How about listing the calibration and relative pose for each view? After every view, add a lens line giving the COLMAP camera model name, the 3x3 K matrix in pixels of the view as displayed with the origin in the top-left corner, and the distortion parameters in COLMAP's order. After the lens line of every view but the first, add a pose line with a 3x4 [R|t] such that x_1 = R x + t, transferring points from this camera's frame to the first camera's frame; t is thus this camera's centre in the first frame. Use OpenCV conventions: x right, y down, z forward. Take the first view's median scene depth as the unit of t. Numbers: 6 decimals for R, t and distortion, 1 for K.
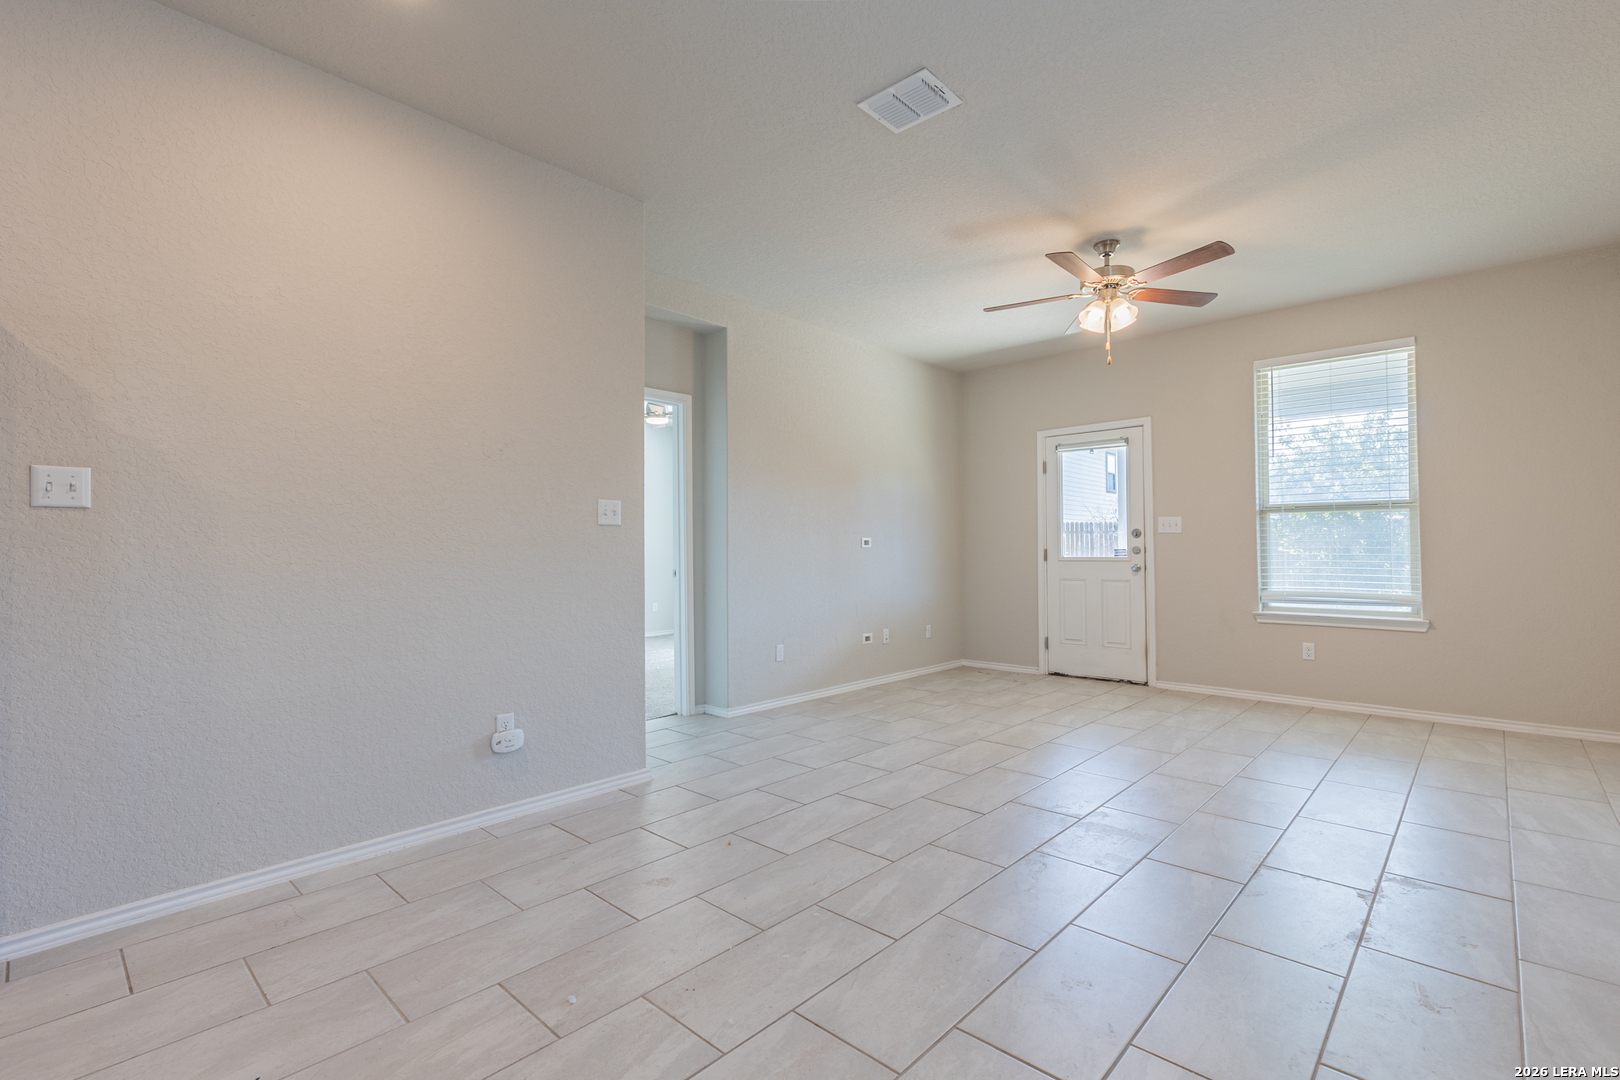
lens RADIAL K [[730.1, 0, 822.4], [0, 730.1, 544.1], [0, 0, 1]] dist [0.006734, -0.000459]
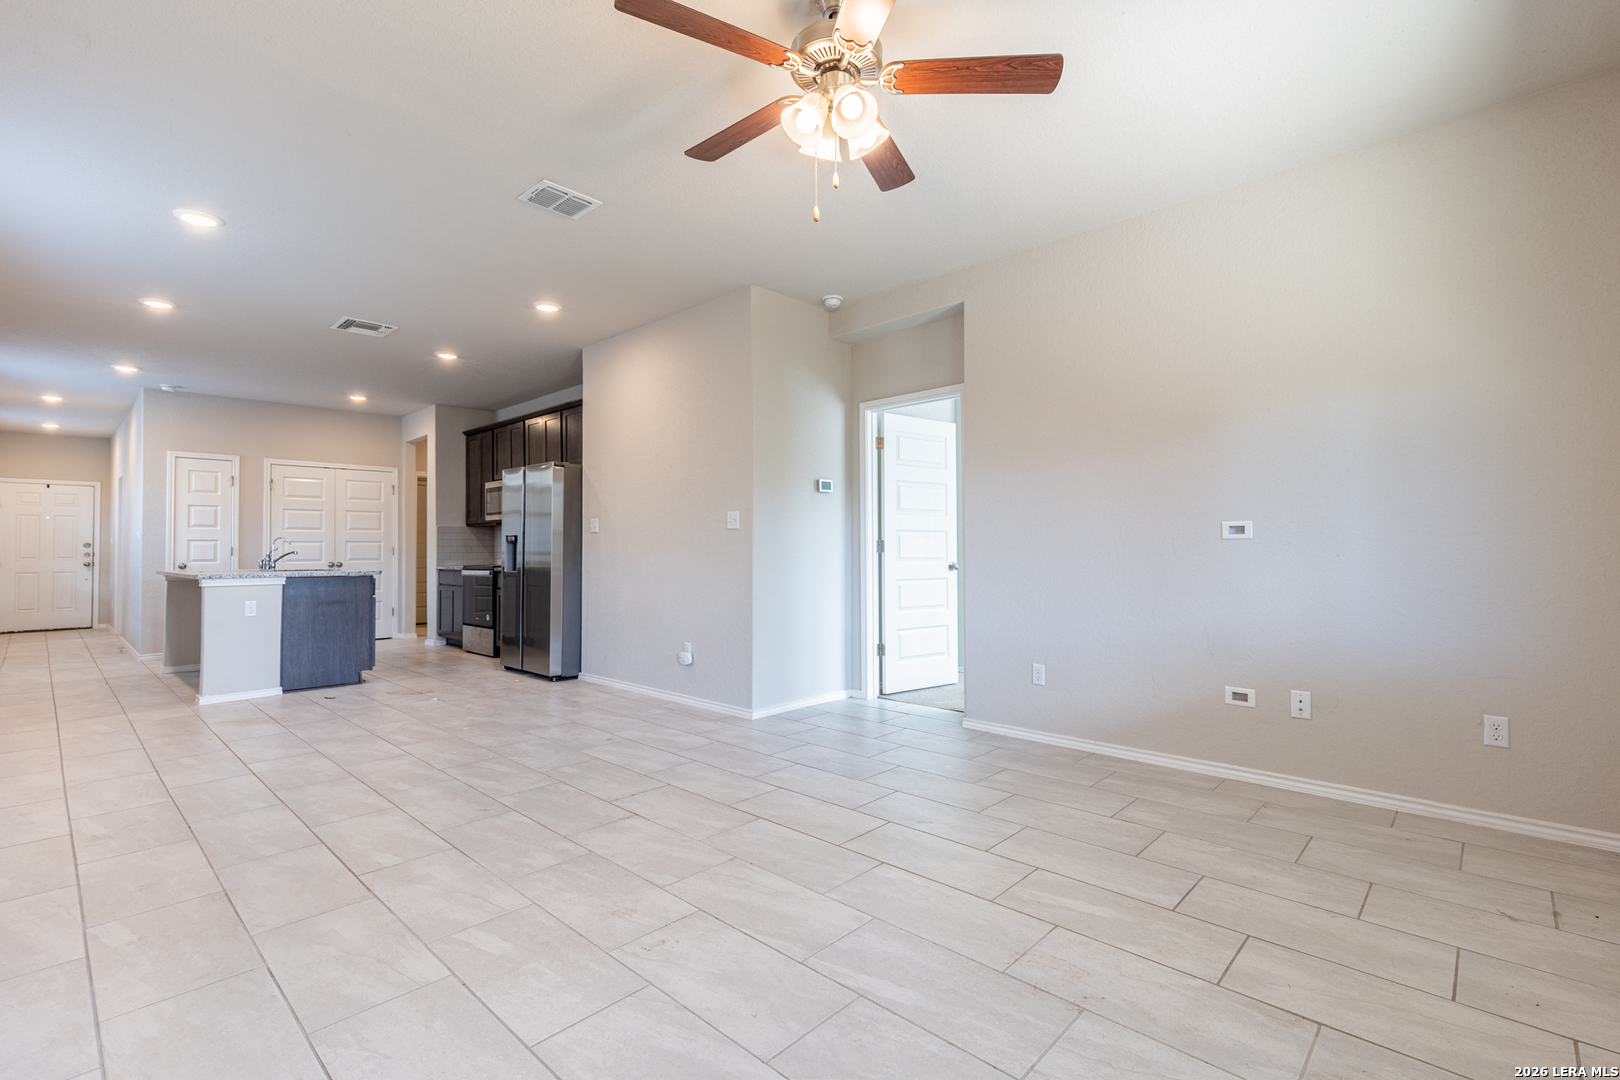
lens RADIAL K [[730.1, 0, 814.2], [0, 730.1, 536.6], [0, 0, 1]] dist [0.006734, -0.000459]
pose [[-0.016304, -0.010394, -0.999813, 0.810293], [0.017924, 0.999782, -0.010686, 0.004241], [0.999706, -0.018095, -0.016114, 0.843308]]
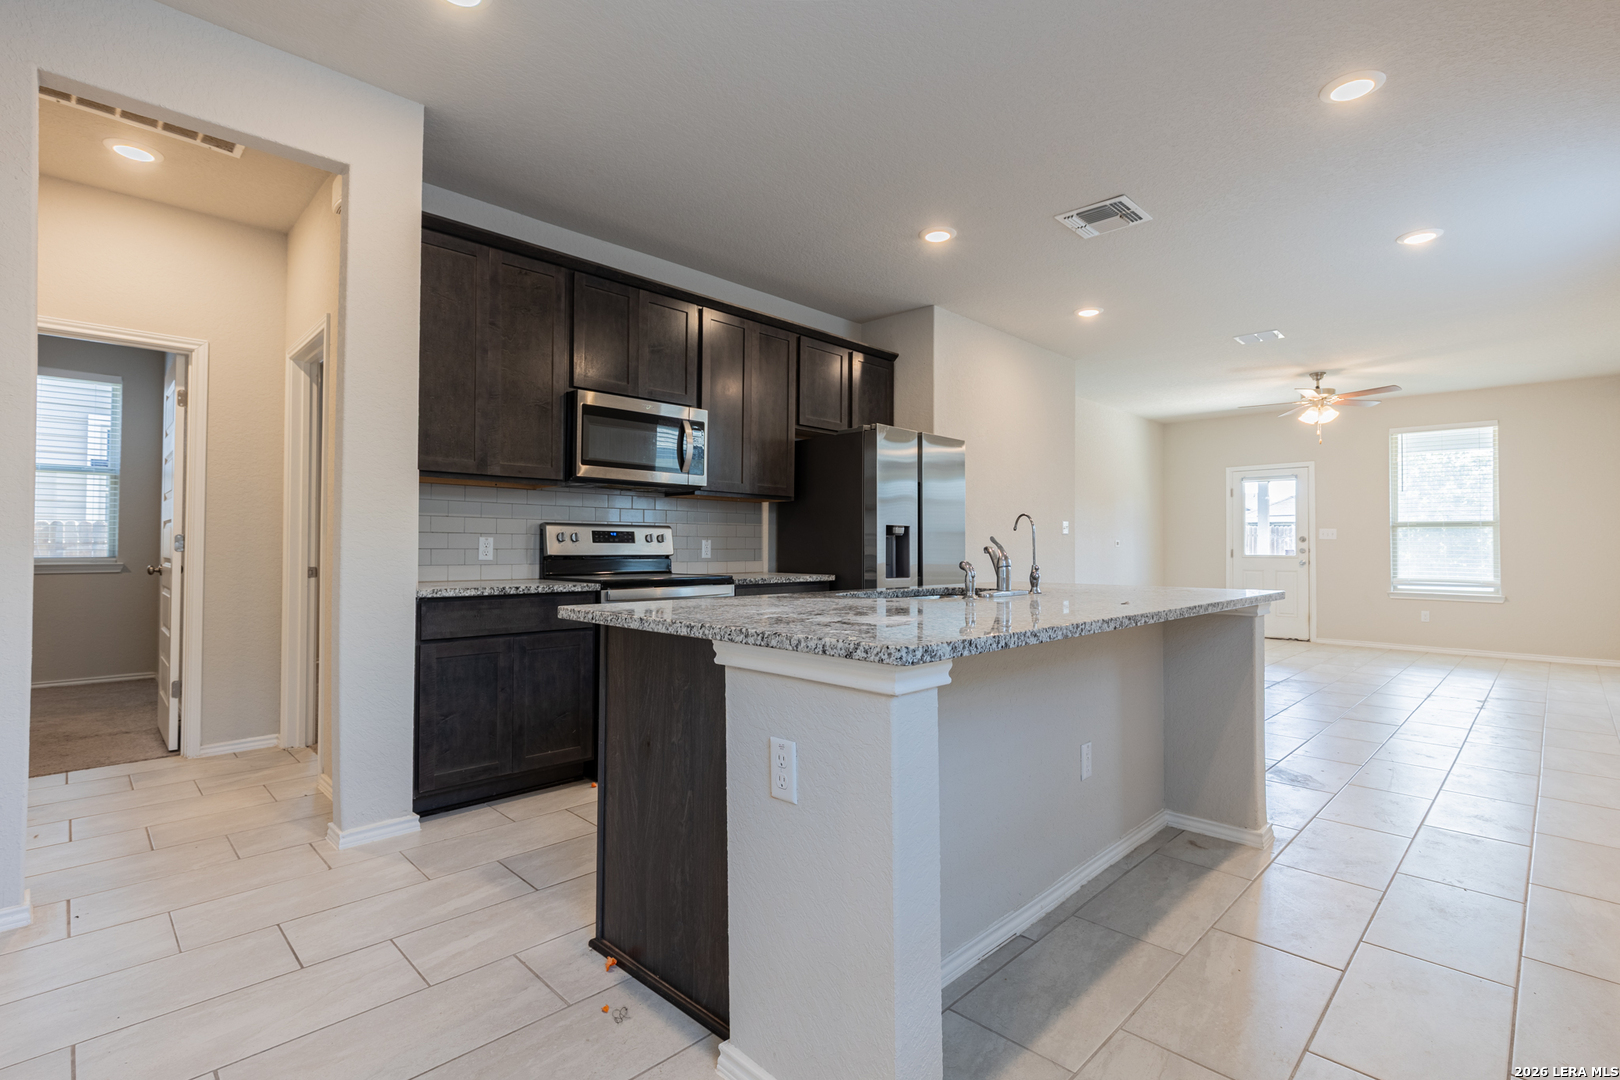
lens RADIAL K [[754.3, 0, 809.6], [0, 754.3, 541.4], [0, 0, 1]] dist [-0.010592, 0.001679]
pose [[0.998796, 0.010559, -0.047911, -0.610319], [-0.010508, 0.999944, 0.001324, -0.002144], [0.047923, -0.000819, 0.998851, -0.702748]]
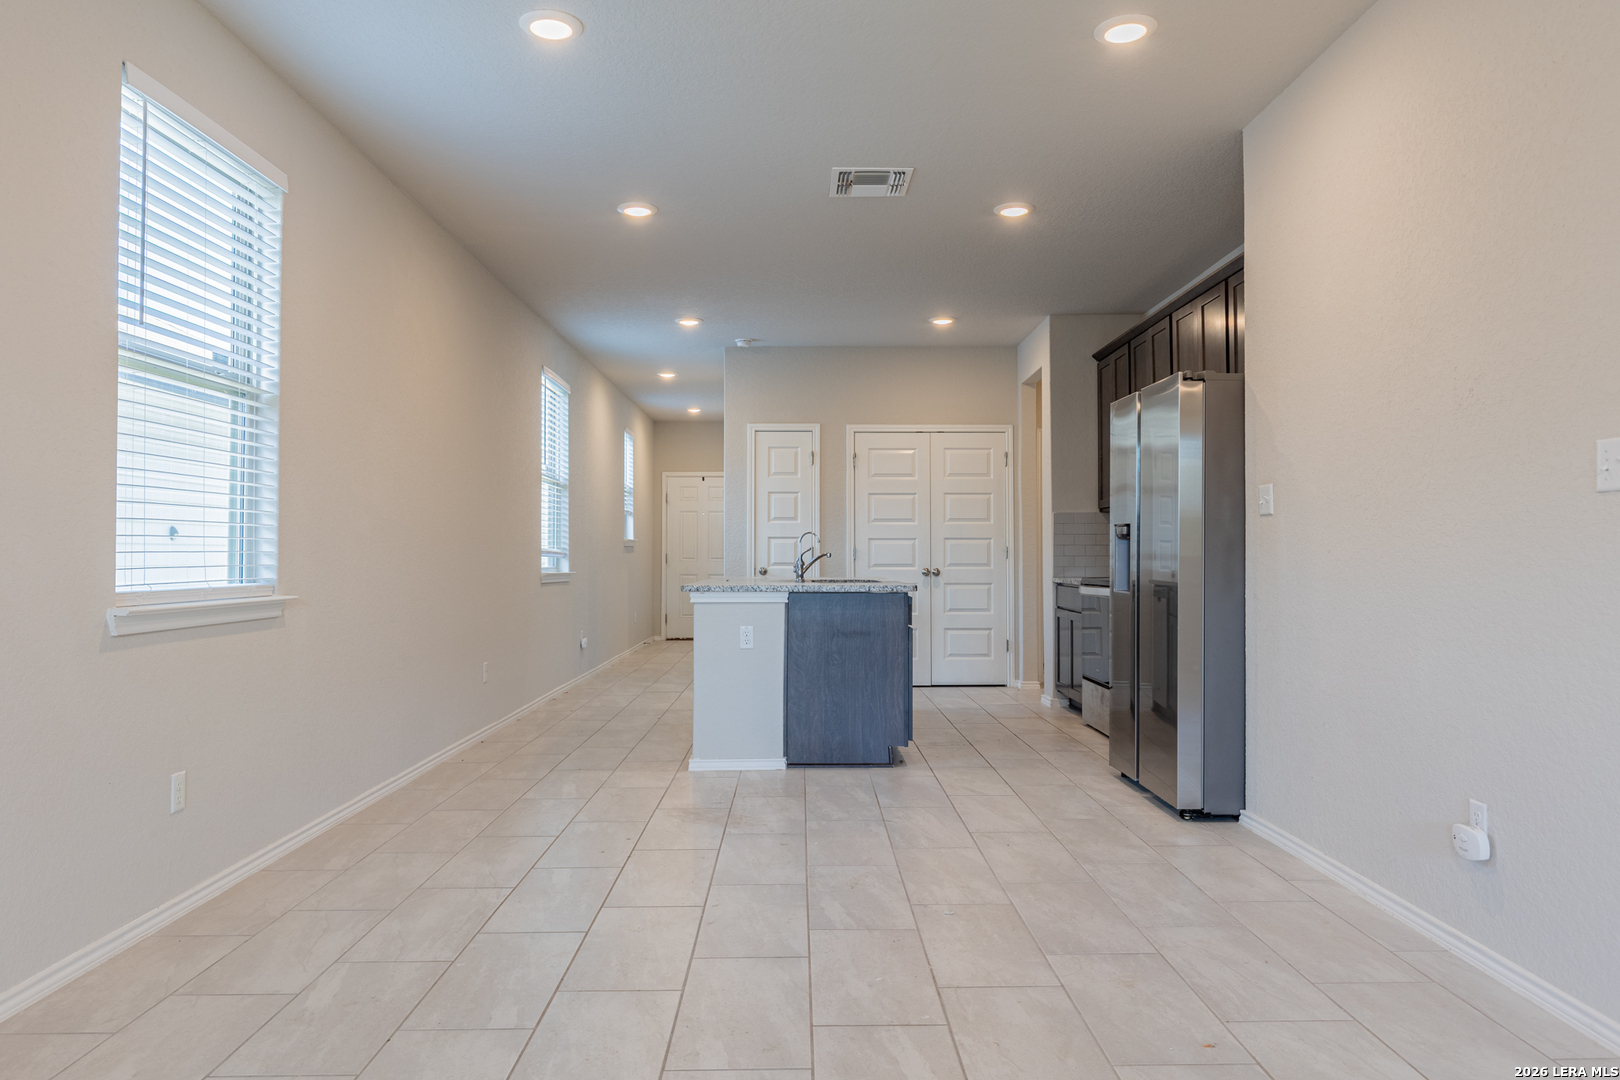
lens RADIAL K [[1069.9, 0, 816.6], [0, 1069.9, 531.6], [0, 0, 1]] dist [-0.005906, -0.001371]
pose [[-0.728292, -0.006456, -0.685236, 0.399572], [0.014924, 0.999569, -0.025280, 0.007297], [0.685104, -0.028638, -0.727882, 0.818262]]
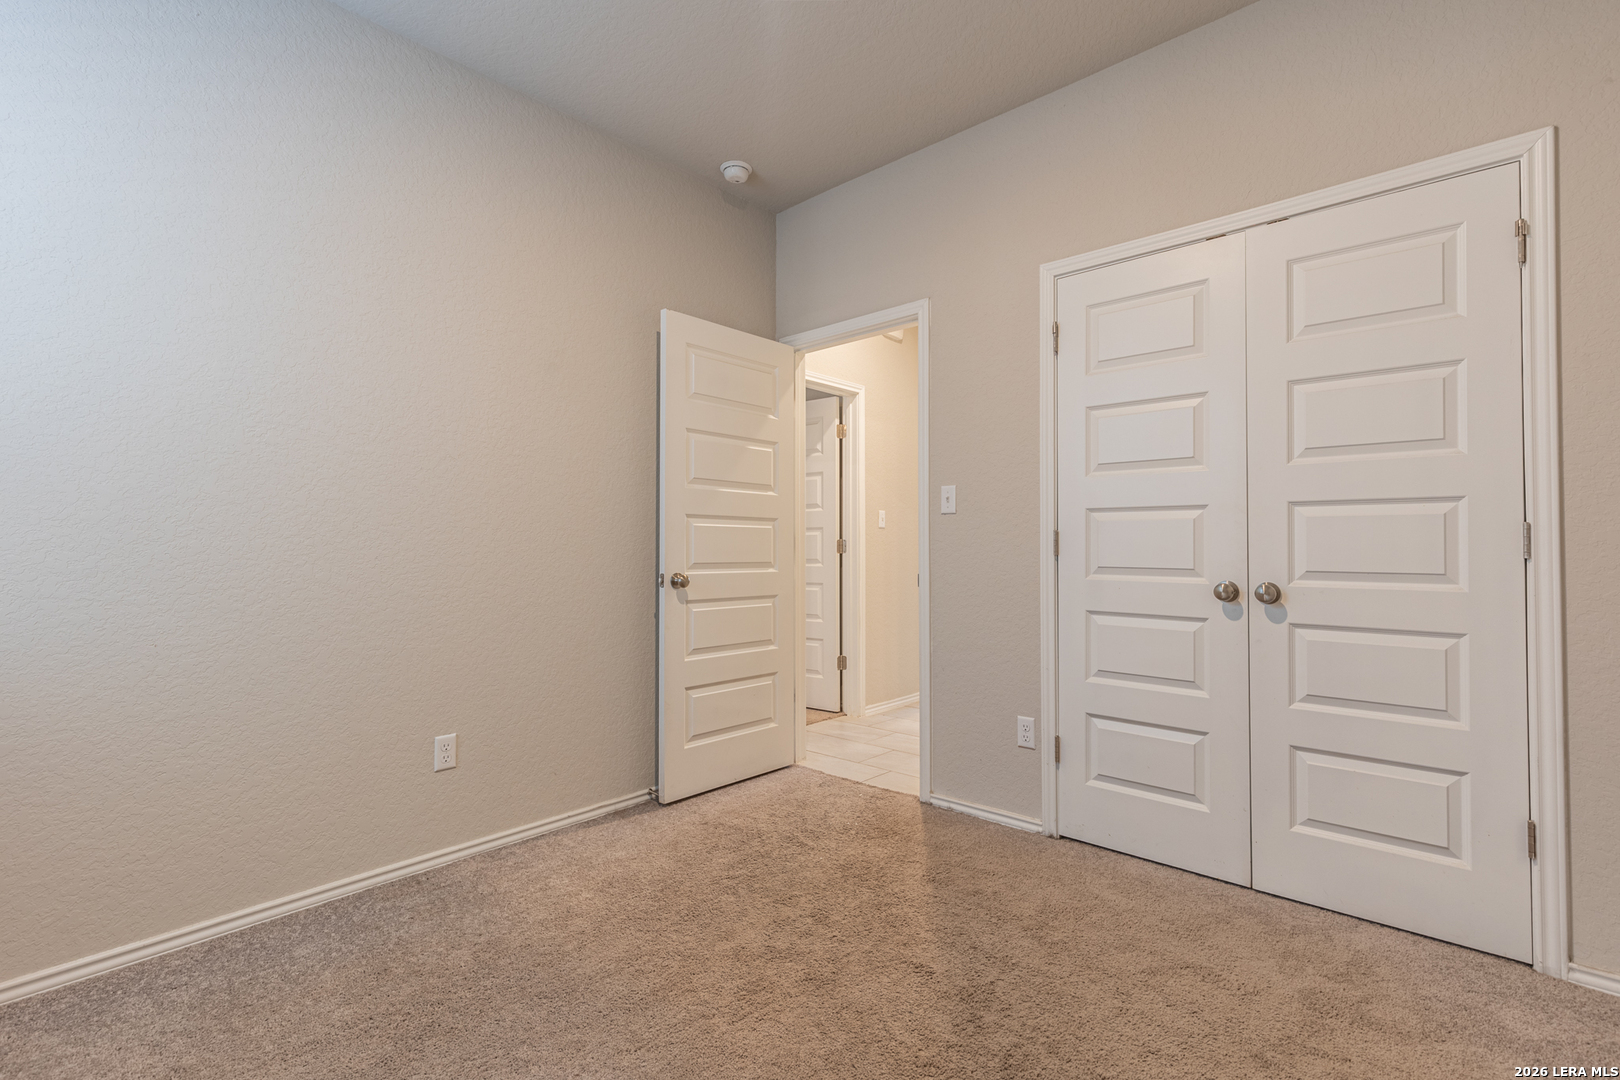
lens RADIAL K [[730.1, 0, 814.6], [0, 730.1, 533.9], [0, 0, 1]] dist [0.006734, -0.000459]
pose [[-0.999995, 0.001752, 0.002796, -0.721935], [0.001673, 0.999606, -0.028027, 0.008177], [-0.002844, -0.028023, -0.999603, 0.095690]]
